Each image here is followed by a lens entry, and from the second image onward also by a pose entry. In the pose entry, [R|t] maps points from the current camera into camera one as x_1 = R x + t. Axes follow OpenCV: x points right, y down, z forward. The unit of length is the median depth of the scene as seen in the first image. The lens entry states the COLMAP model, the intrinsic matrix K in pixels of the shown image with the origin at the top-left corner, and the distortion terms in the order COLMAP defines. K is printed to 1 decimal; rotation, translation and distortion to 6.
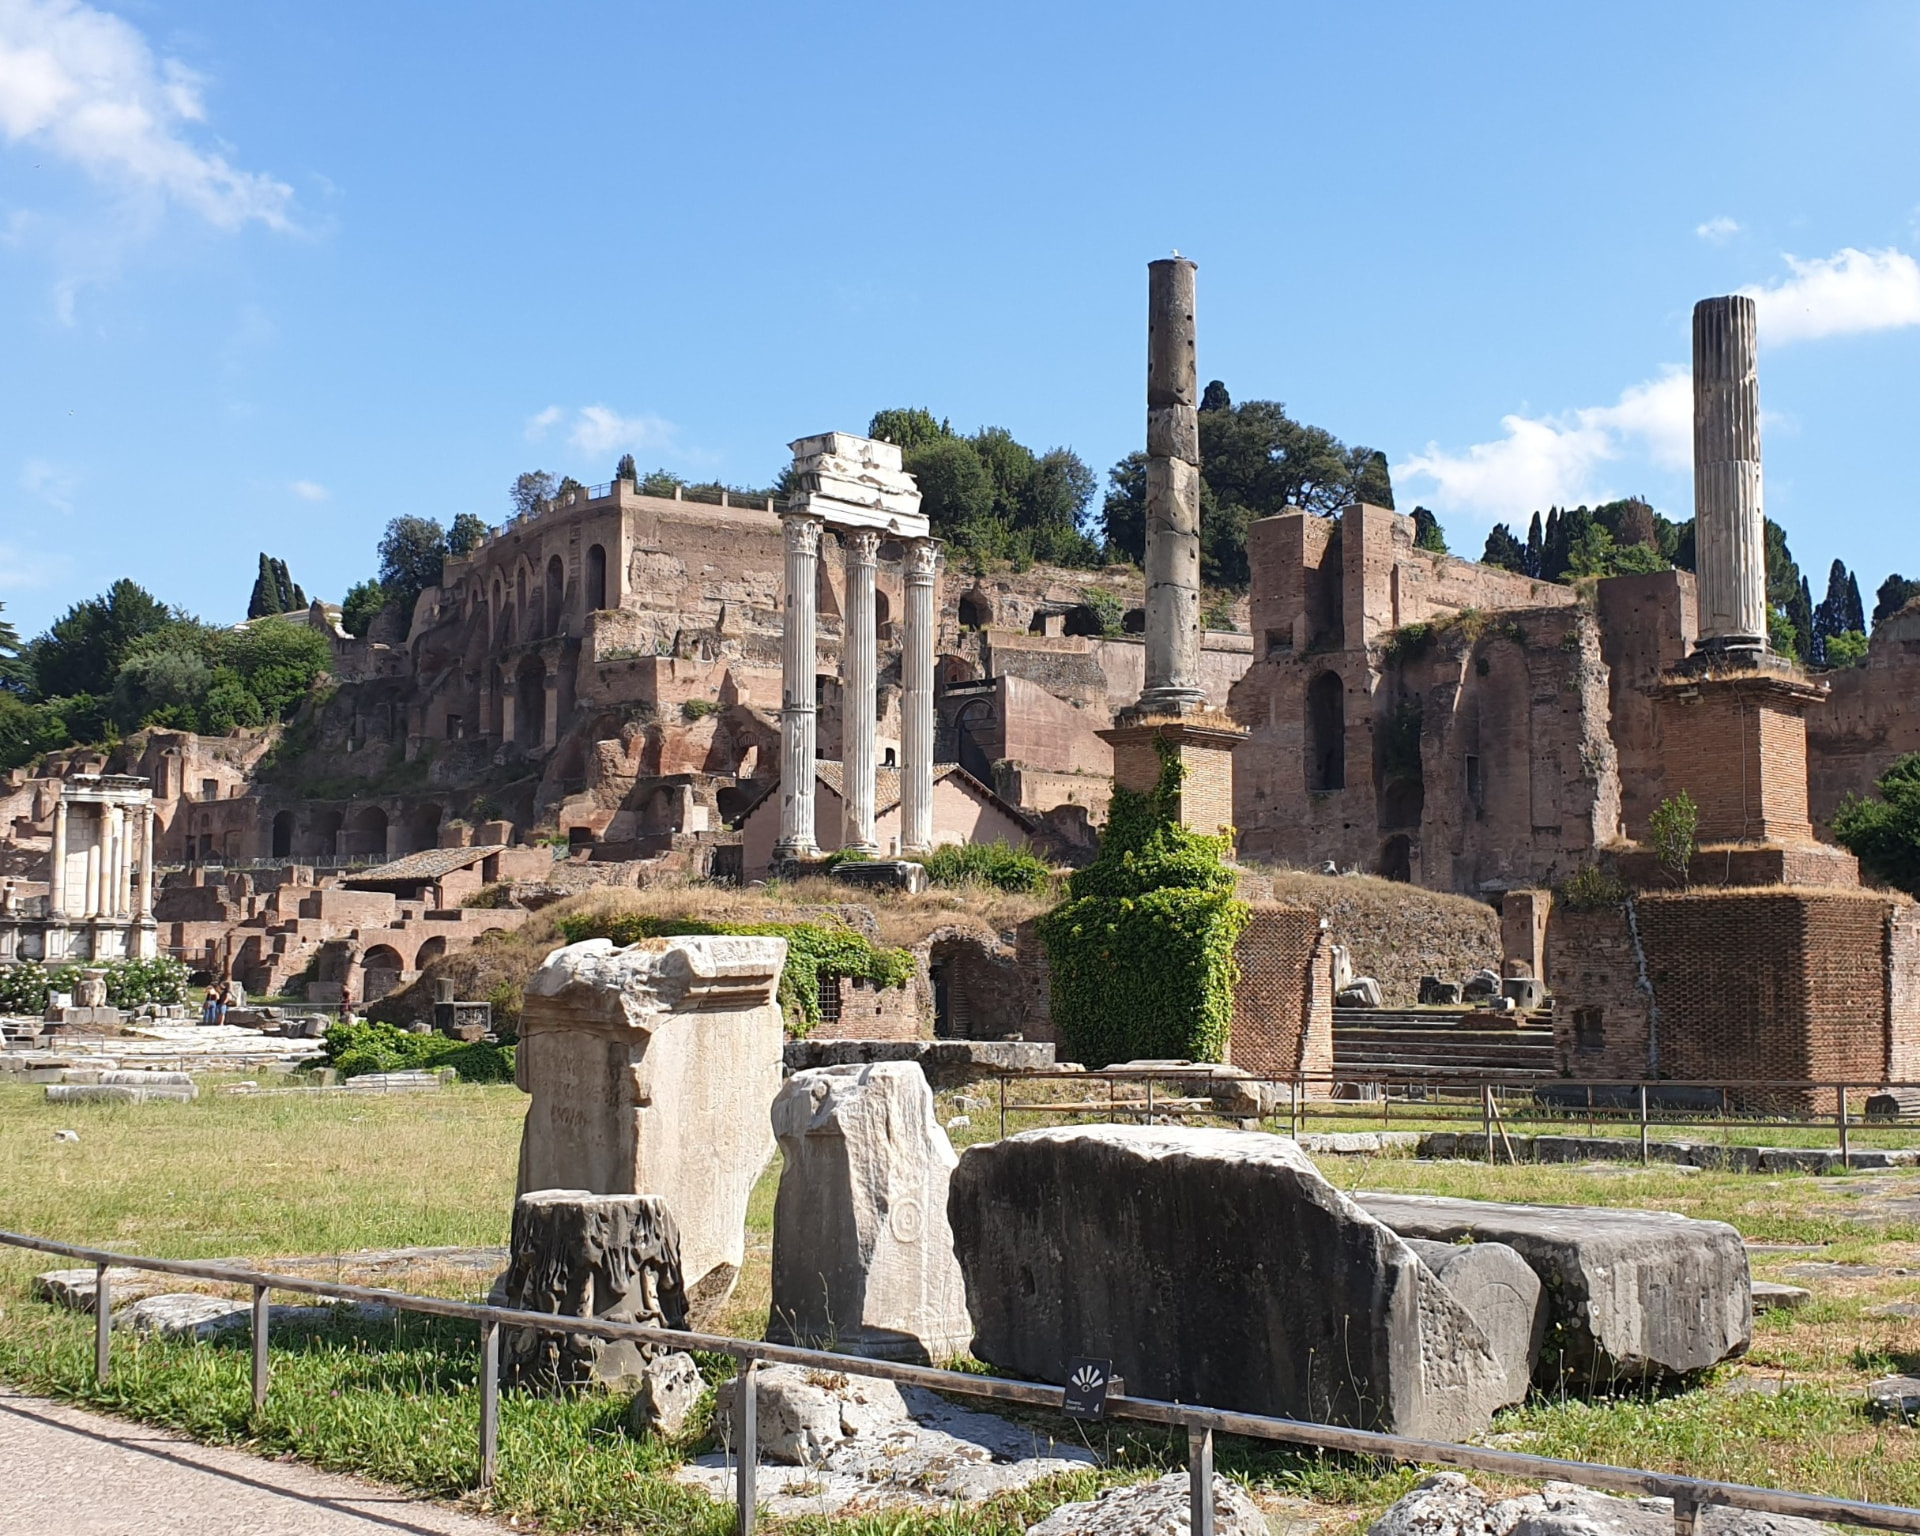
lens RADIAL K [[2363.9, 0, 987.8], [0, 2363.9, 728.6], [0, 0, 1]] dist [0.141320, -0.607208]
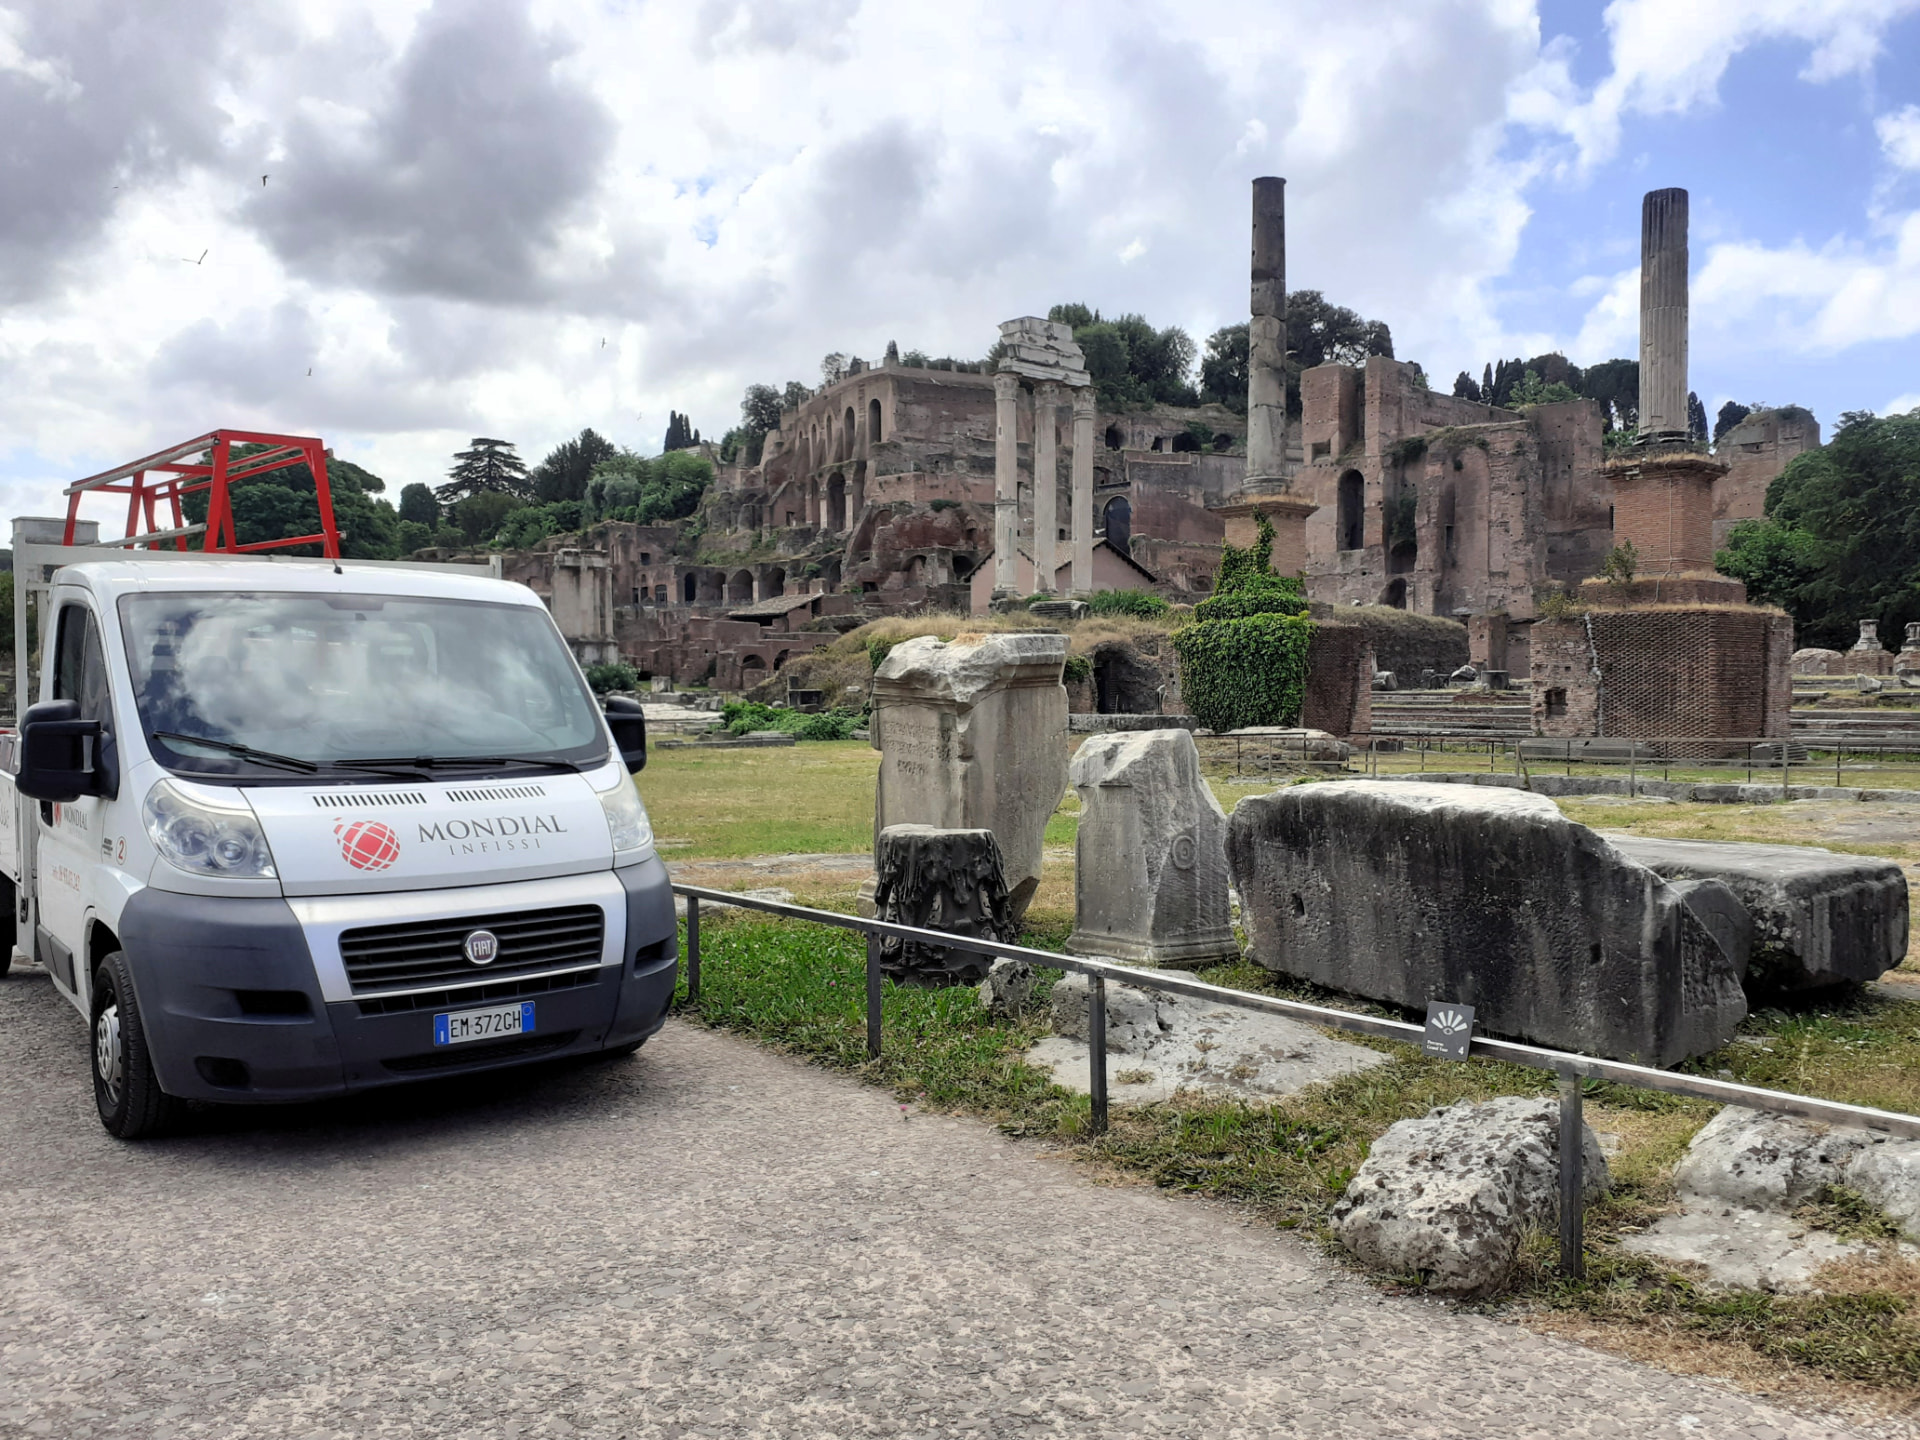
lens RADIAL K [[2218.4, 0, 960.0], [0, 2218.4, 720.0], [0, 0, 1]] dist [-0.130603, -0.003236]
pose [[0.985173, -0.003970, -0.171519, 0.137006], [0.027297, 0.990624, 0.133862, -0.061720], [0.169379, -0.136559, 0.976044, -0.432016]]
